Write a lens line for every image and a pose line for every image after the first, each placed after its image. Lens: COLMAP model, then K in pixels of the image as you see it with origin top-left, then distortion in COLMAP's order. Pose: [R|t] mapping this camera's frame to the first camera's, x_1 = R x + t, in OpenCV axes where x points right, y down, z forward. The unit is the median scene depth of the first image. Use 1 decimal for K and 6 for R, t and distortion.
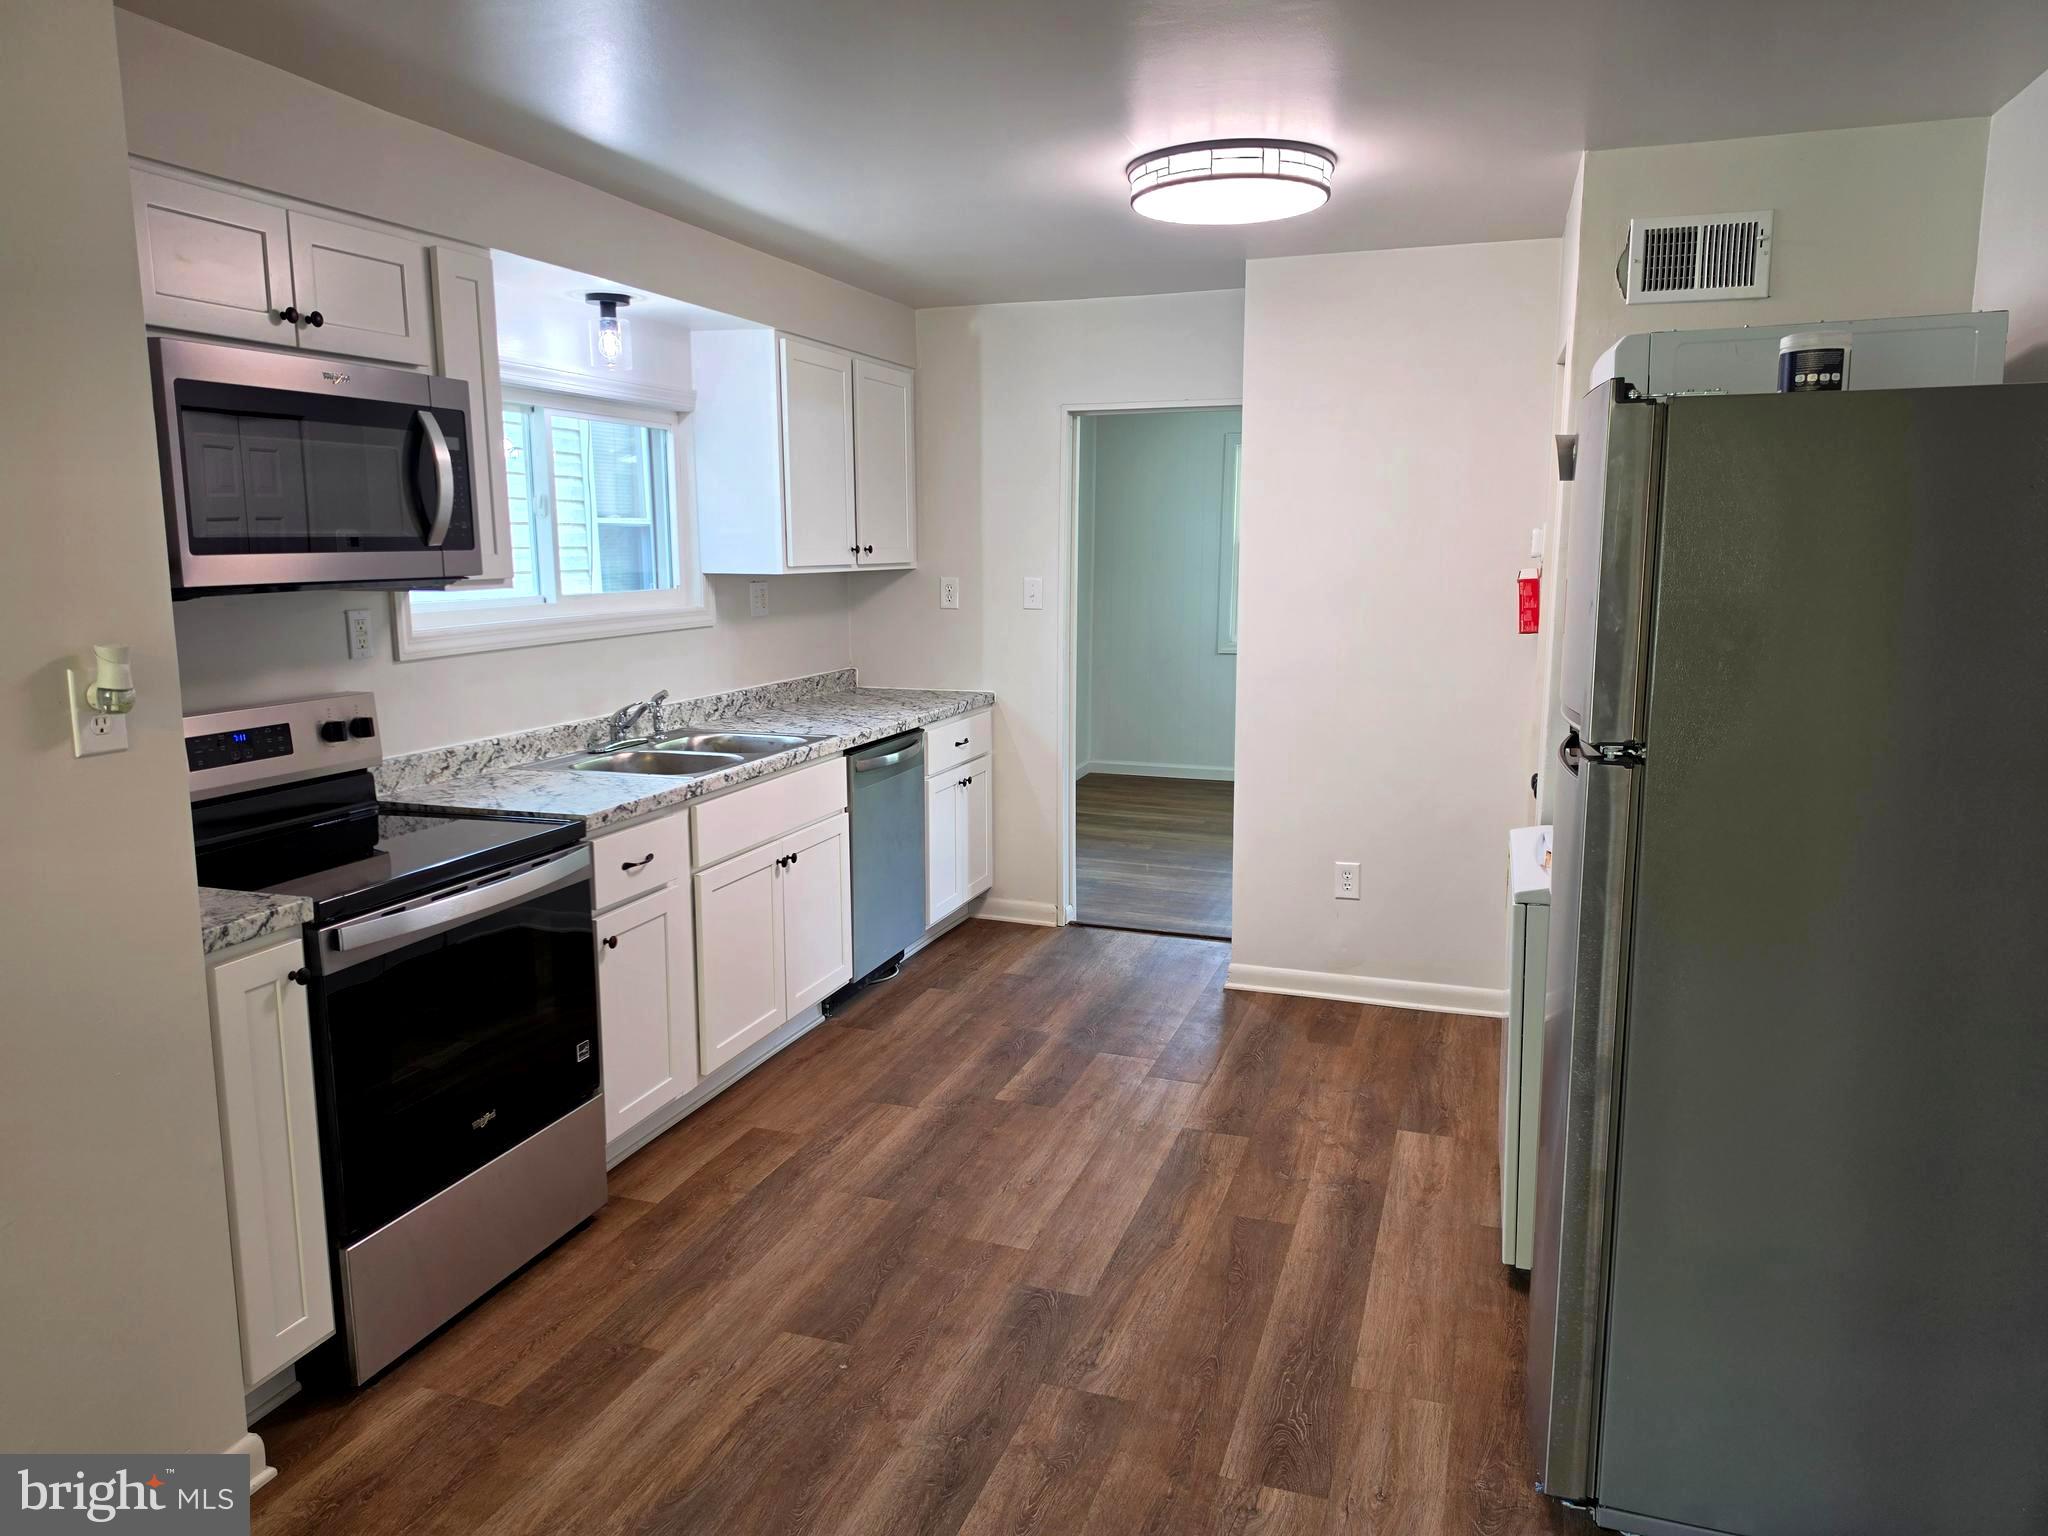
lens RADIAL K [[1452.8, 0, 1015.0], [0, 1452.8, 771.6], [0, 0, 1]] dist [0.046859, -0.064947]
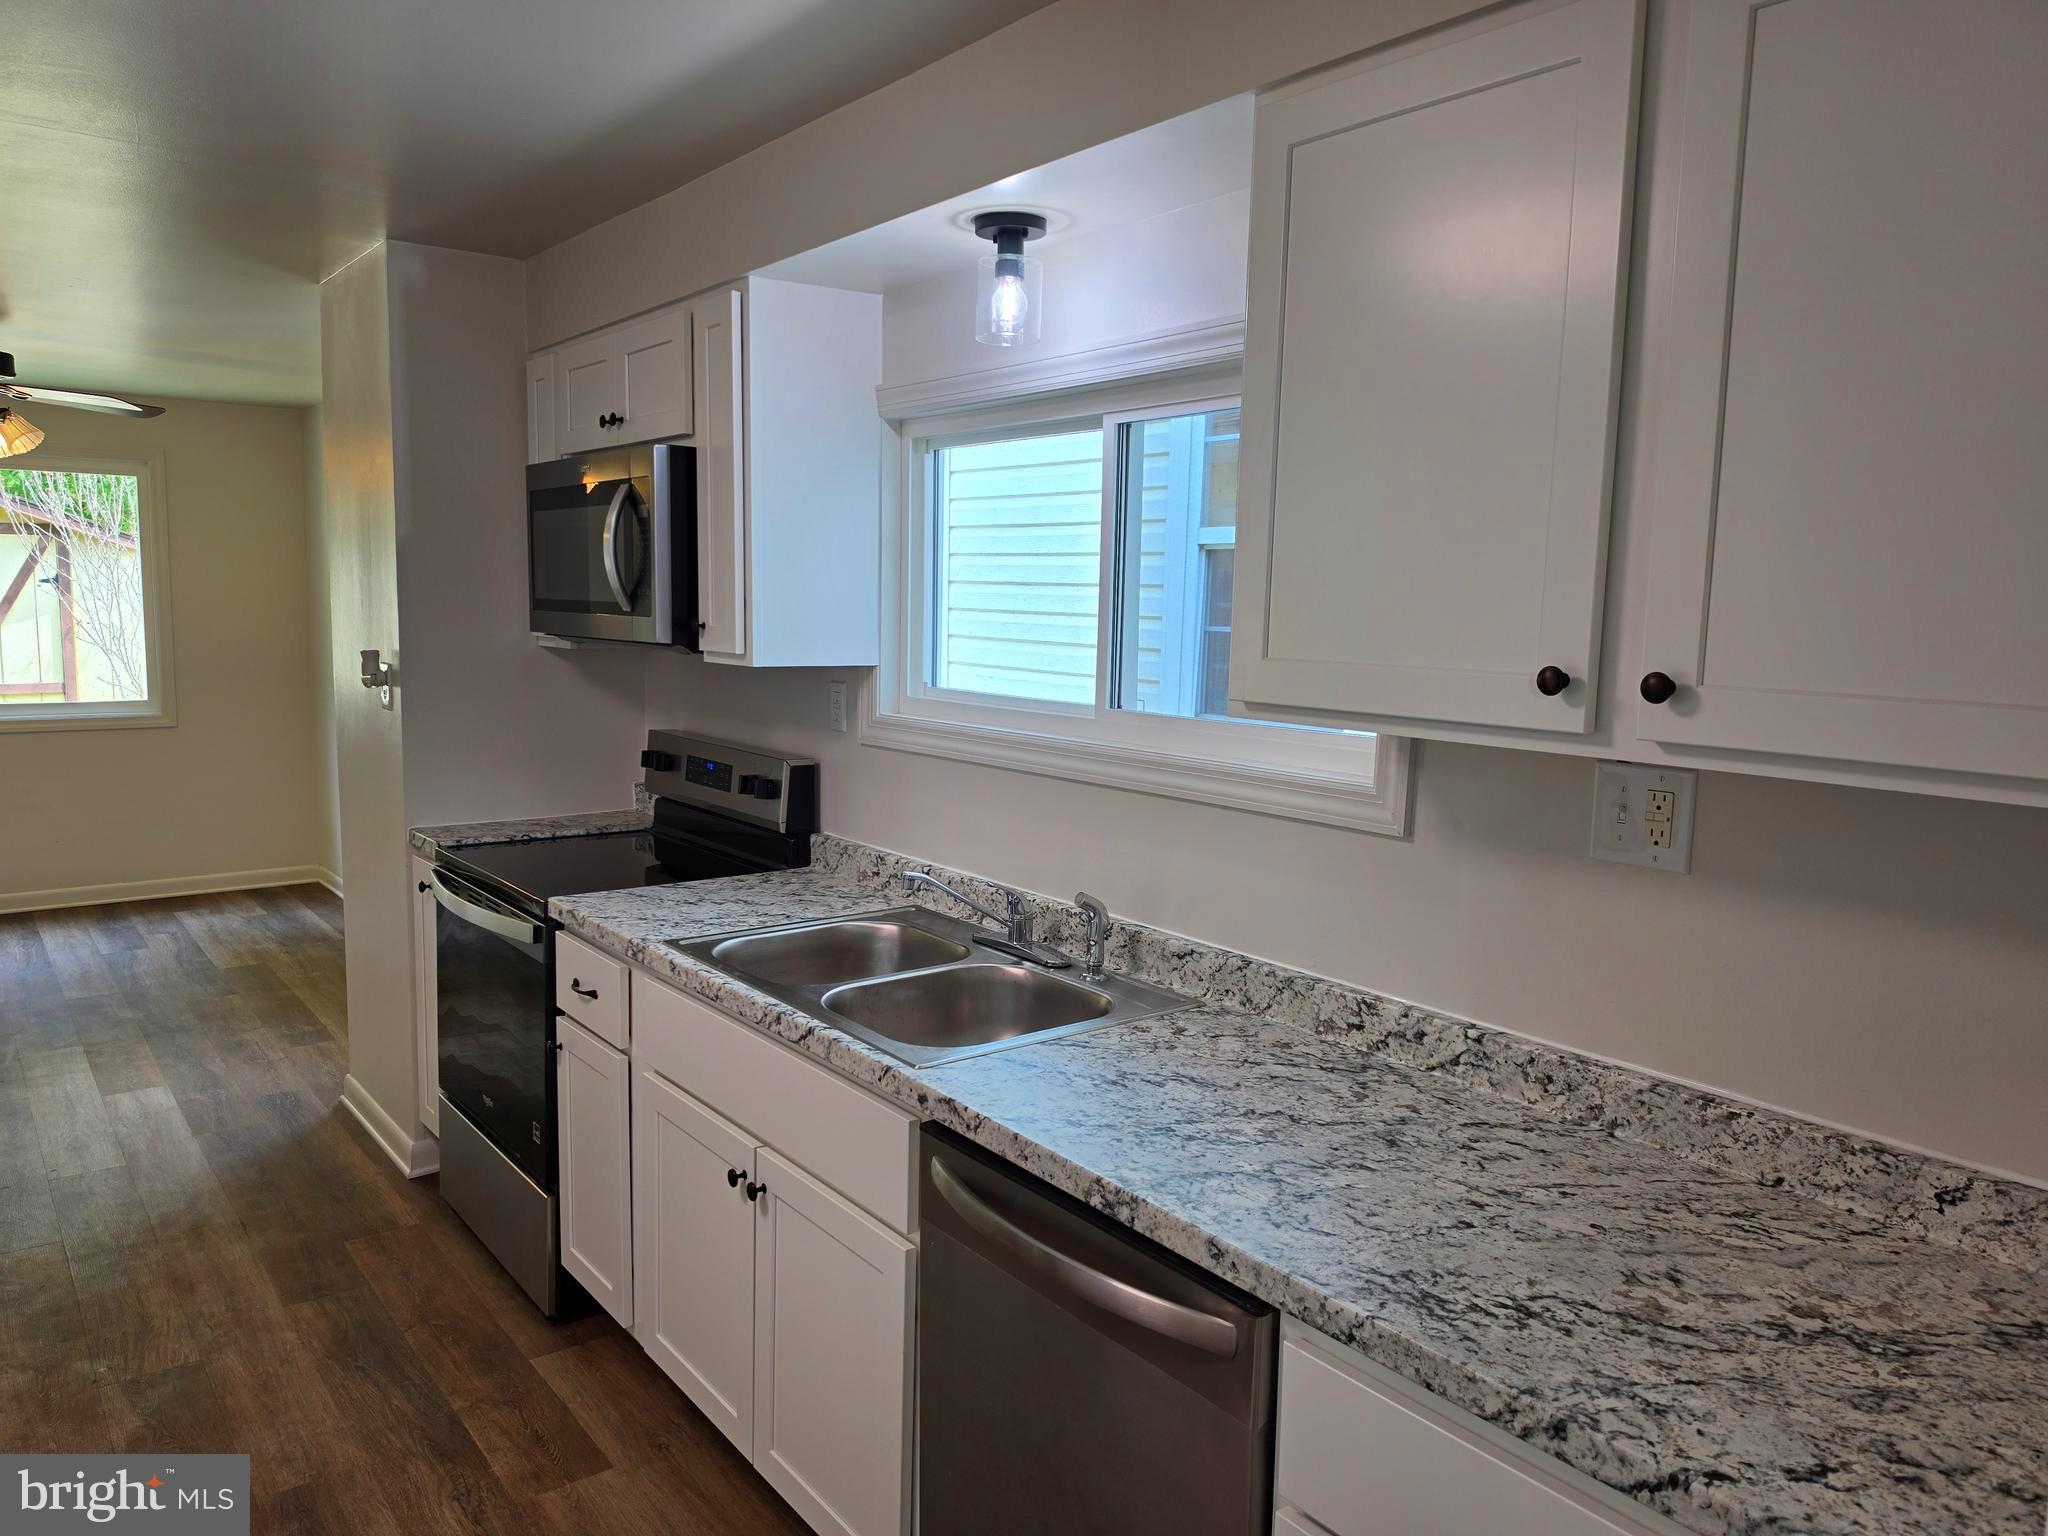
lens RADIAL K [[1452.8, 0, 1021.8], [0, 1452.8, 752.2], [0, 0, 1]] dist [0.046859, -0.064947]
pose [[-0.559645, 0.083348, -0.824530, 0.304954], [-0.148551, 0.968726, 0.198752, -0.296582], [0.815310, 0.233716, -0.529761, 1.755650]]
